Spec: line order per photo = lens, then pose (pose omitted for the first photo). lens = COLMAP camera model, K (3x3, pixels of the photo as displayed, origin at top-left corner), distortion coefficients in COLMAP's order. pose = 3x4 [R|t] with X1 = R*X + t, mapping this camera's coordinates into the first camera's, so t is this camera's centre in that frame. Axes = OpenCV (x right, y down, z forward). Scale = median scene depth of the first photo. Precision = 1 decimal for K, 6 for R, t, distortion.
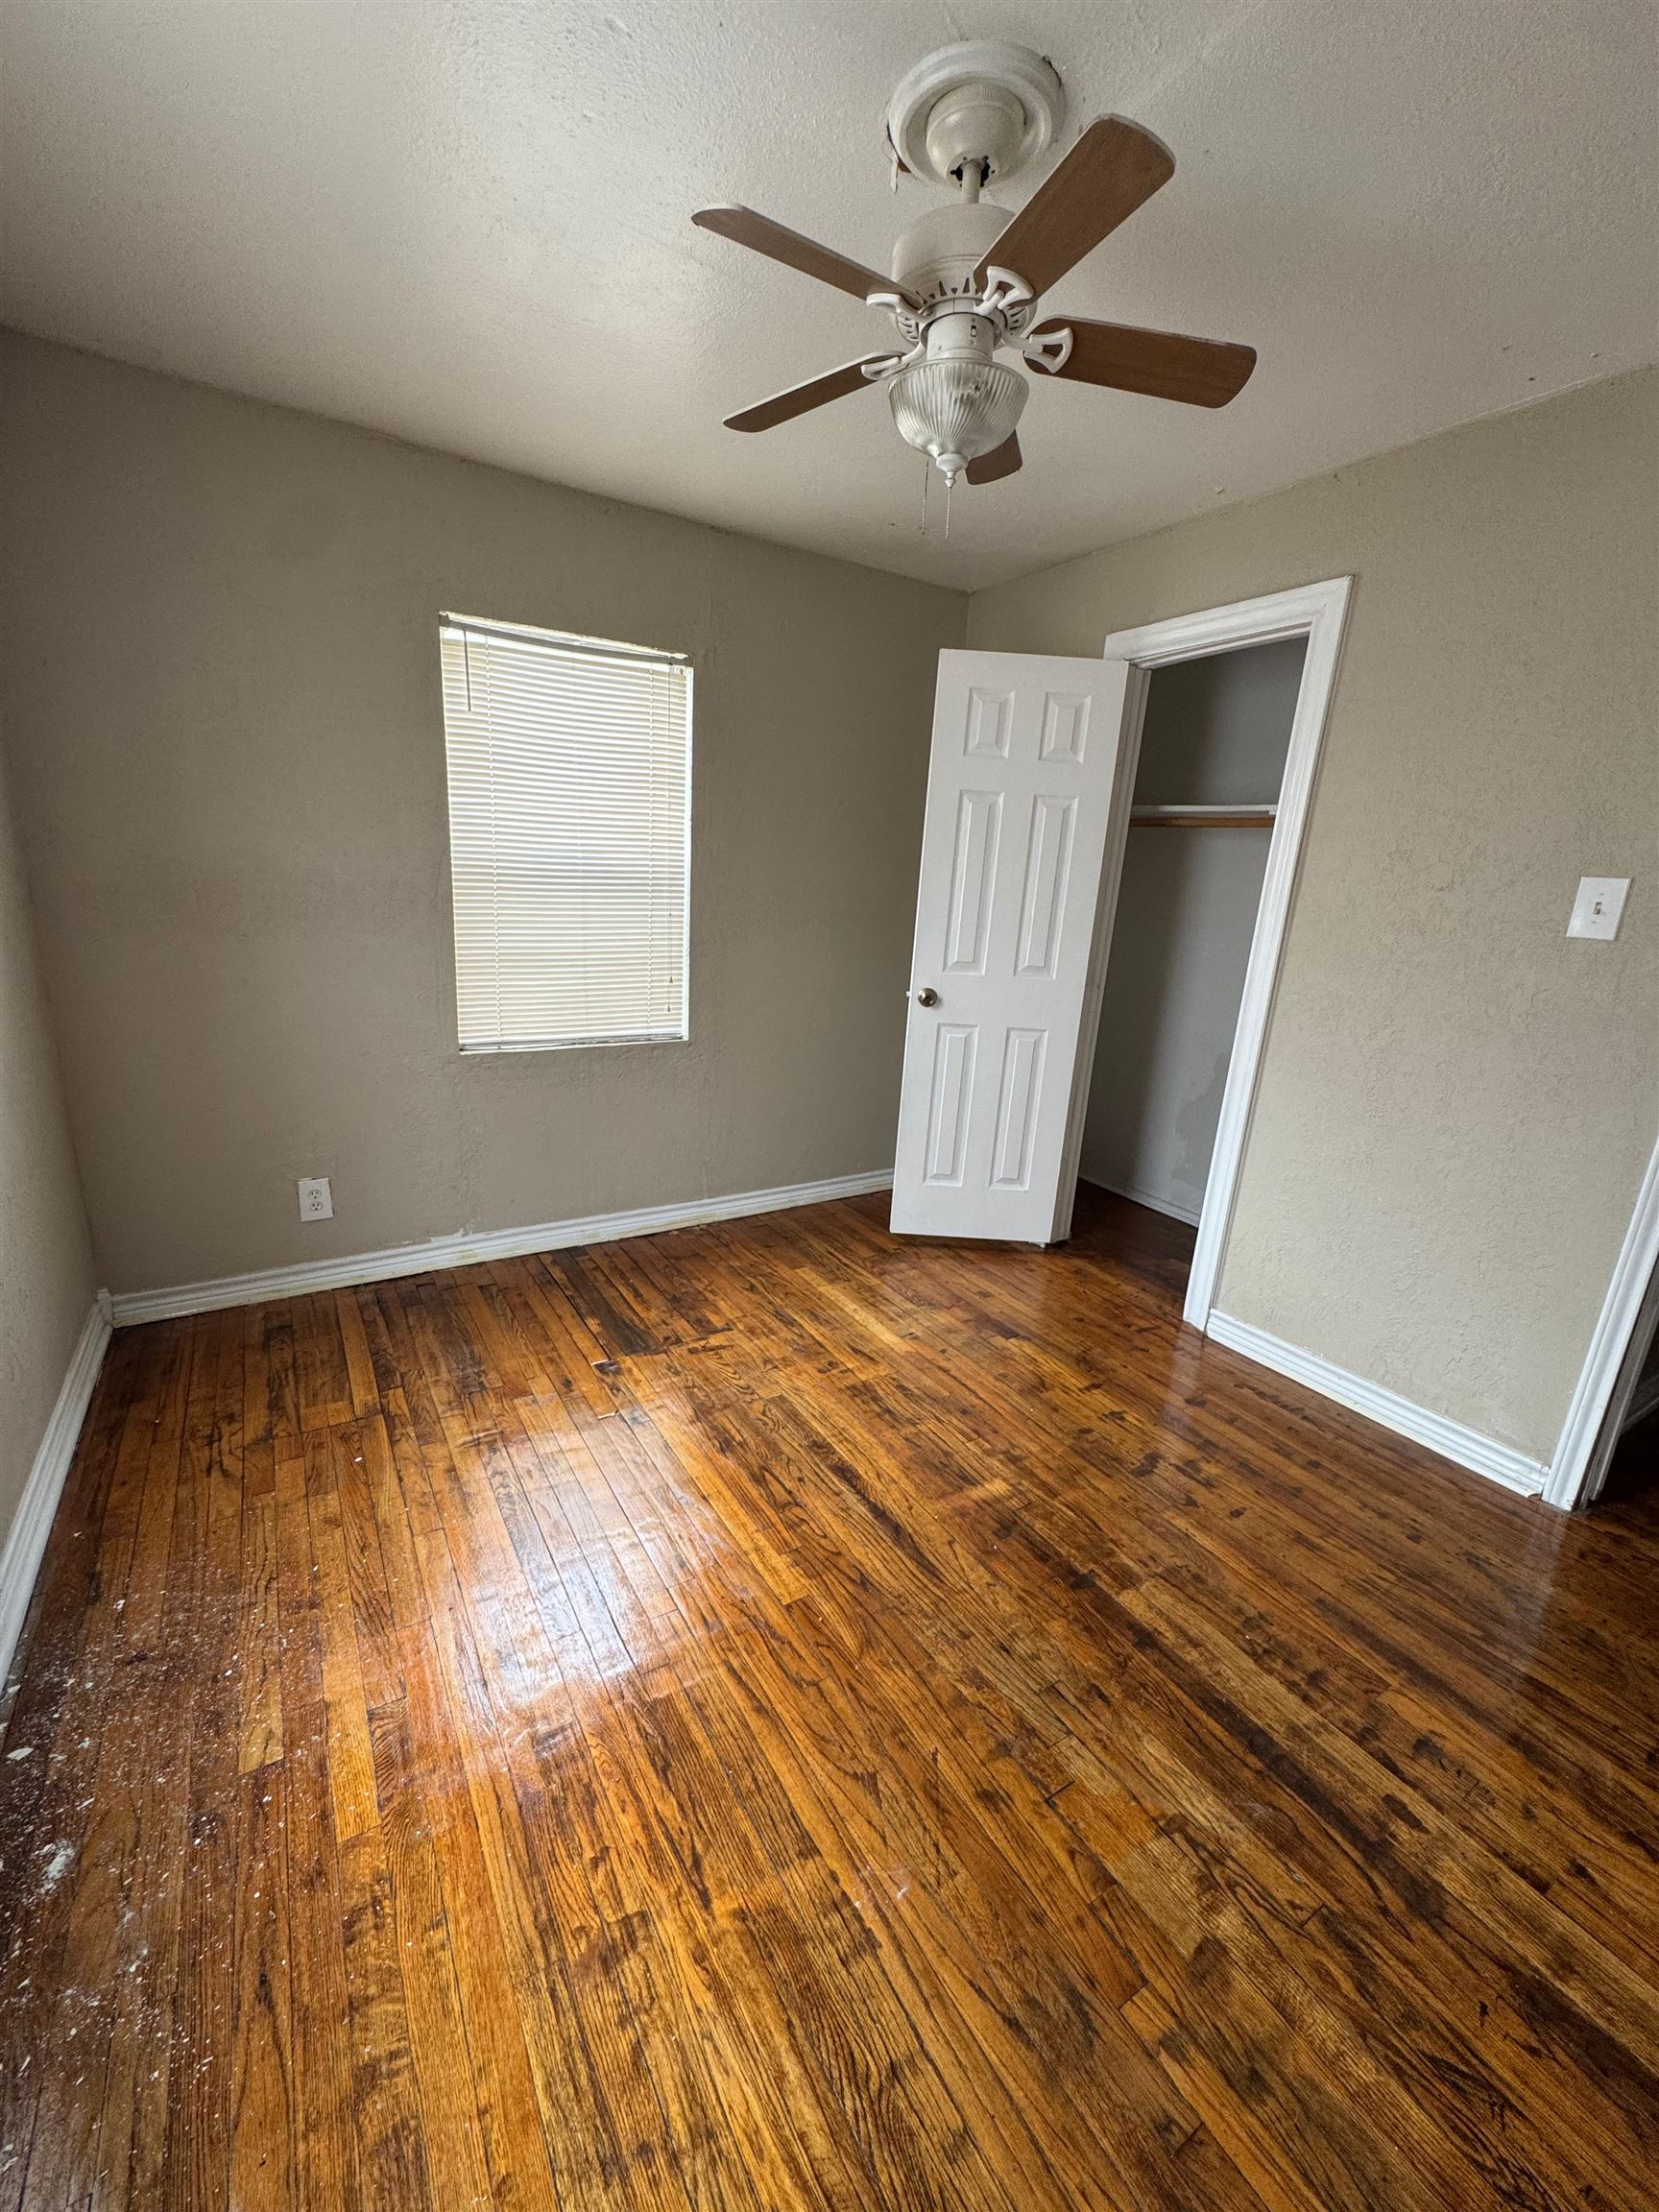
lens RADIAL K [[884.5, 0, 831.1], [0, 884.5, 1109.0], [0, 0, 1]] dist [-0.004002, 0.000598]
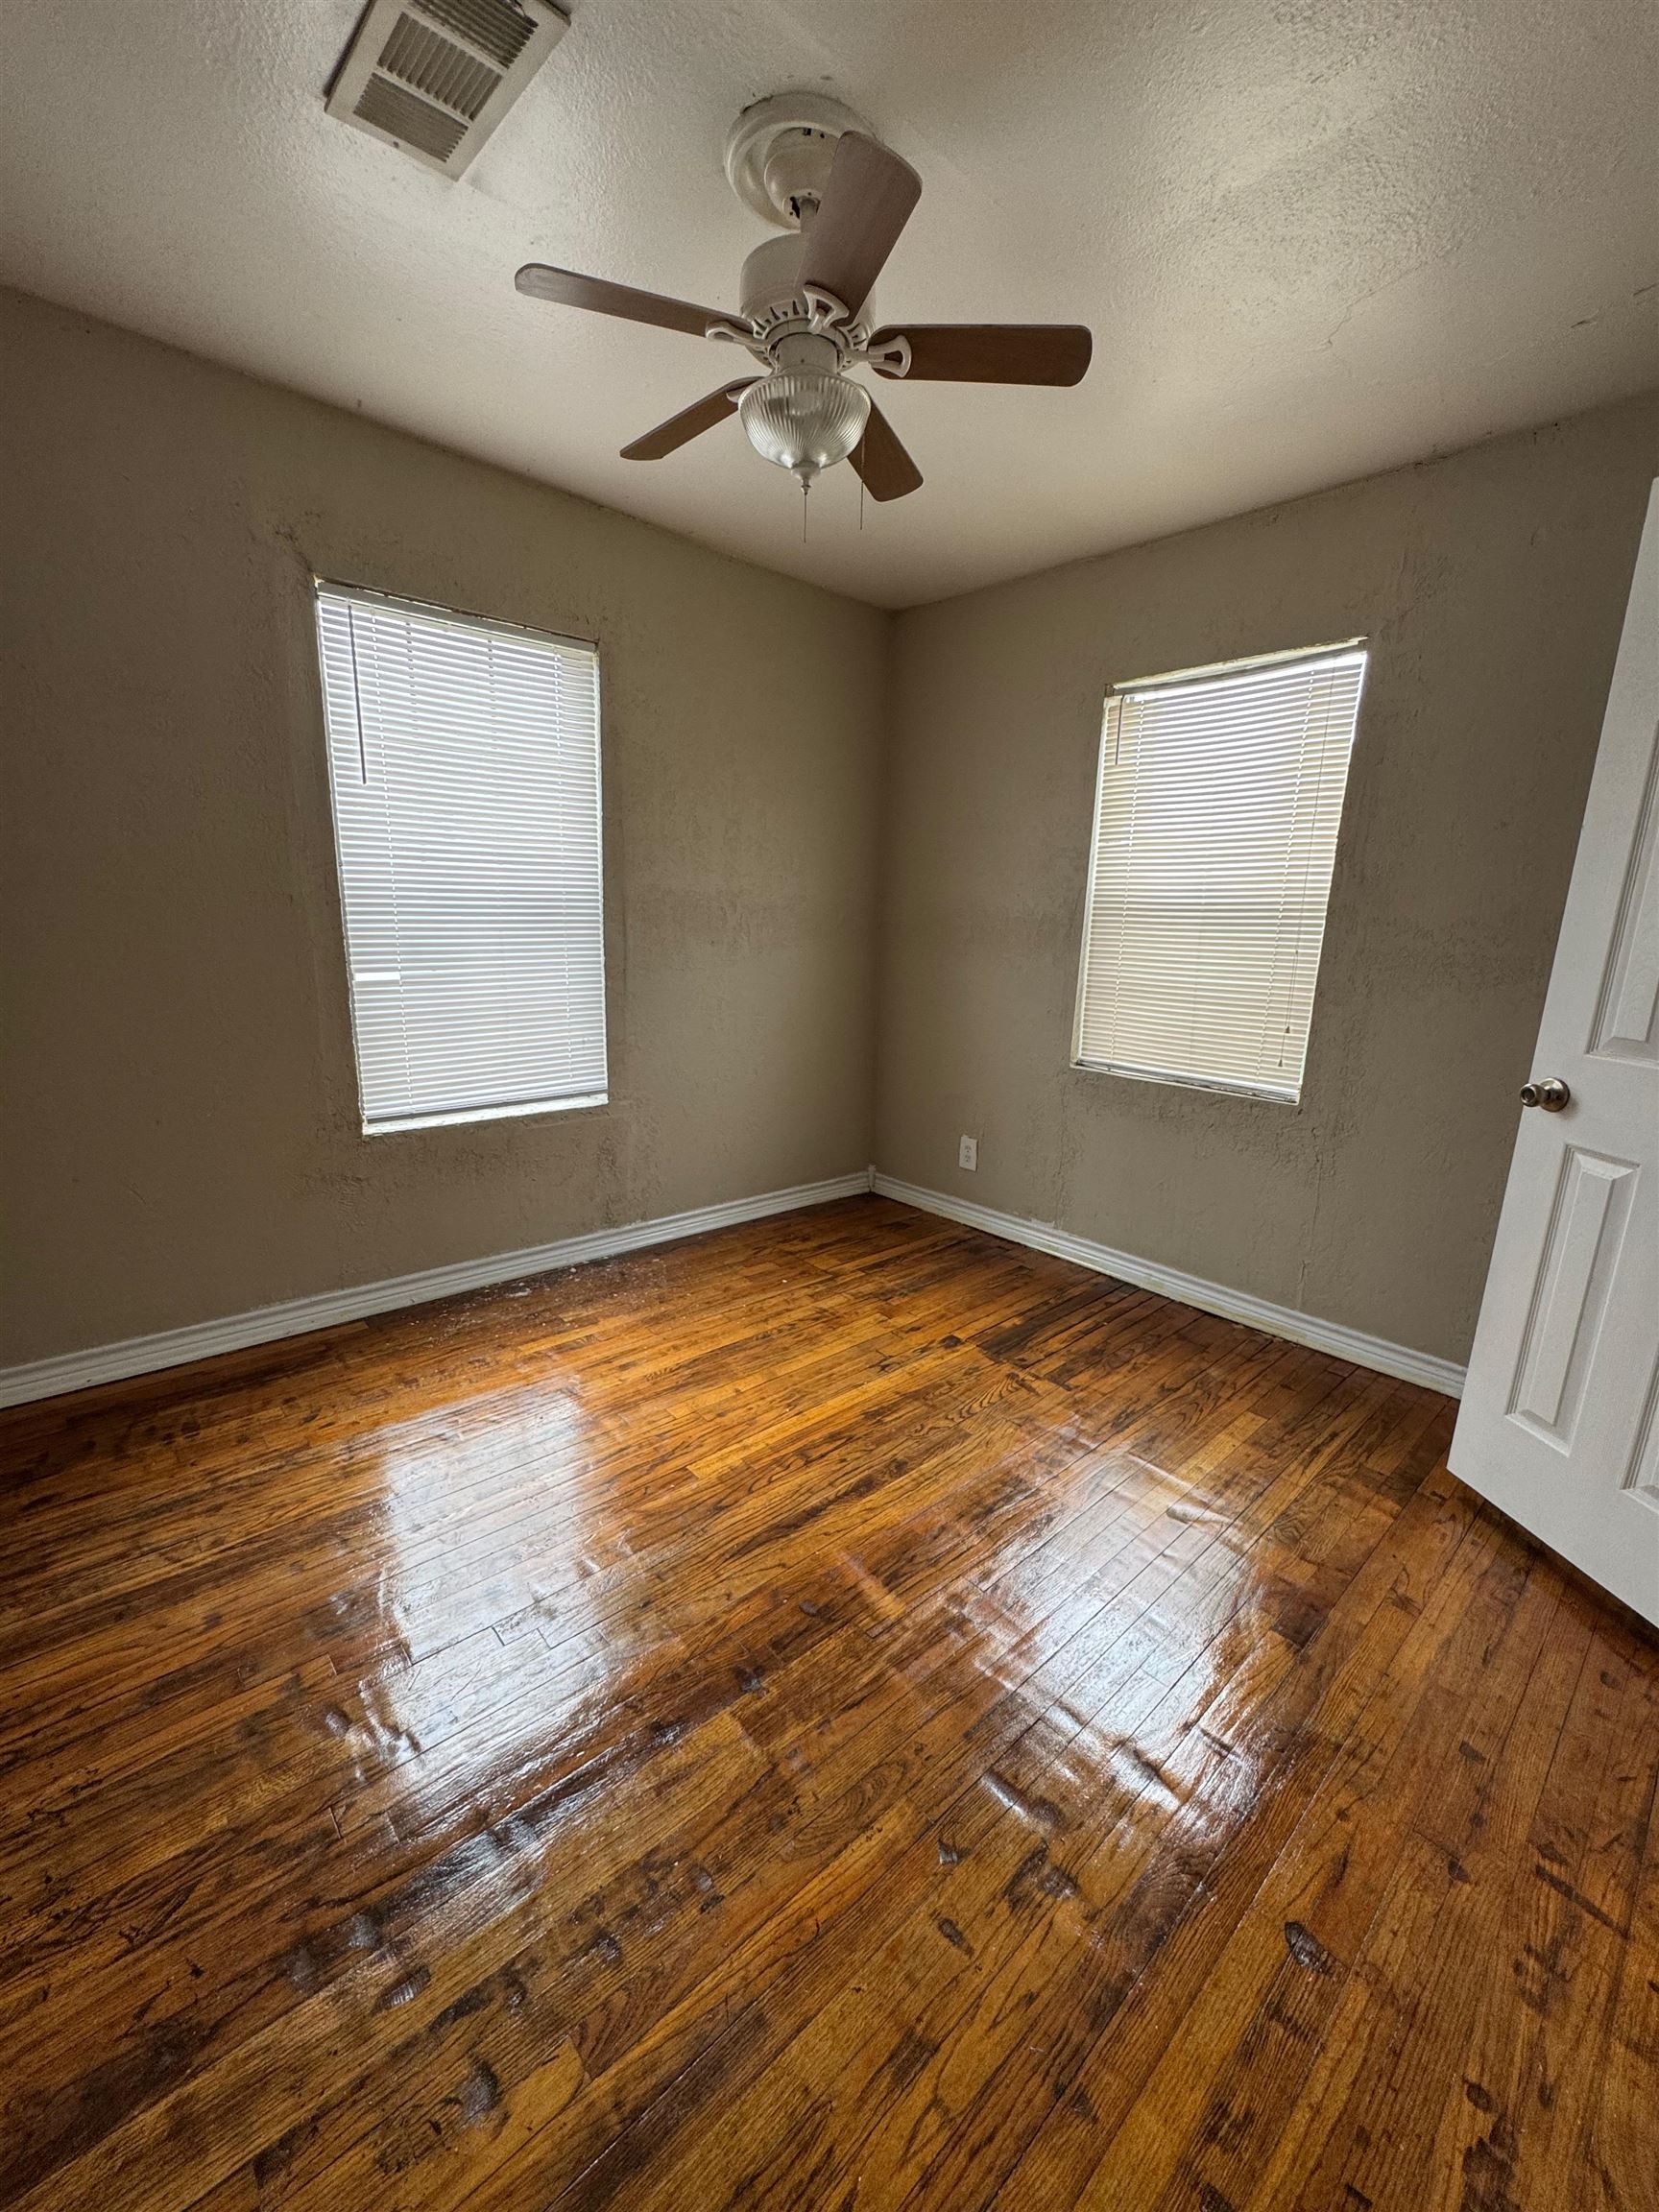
lens RADIAL K [[884.5, 0, 830.2], [0, 884.5, 1110.7], [0, 0, 1]] dist [-0.004002, 0.000598]
pose [[0.173711, 0.176029, -0.968937, 0.726804], [-0.272149, 0.954160, 0.124554, -0.075560], [0.946446, 0.242059, 0.213654, 0.547950]]
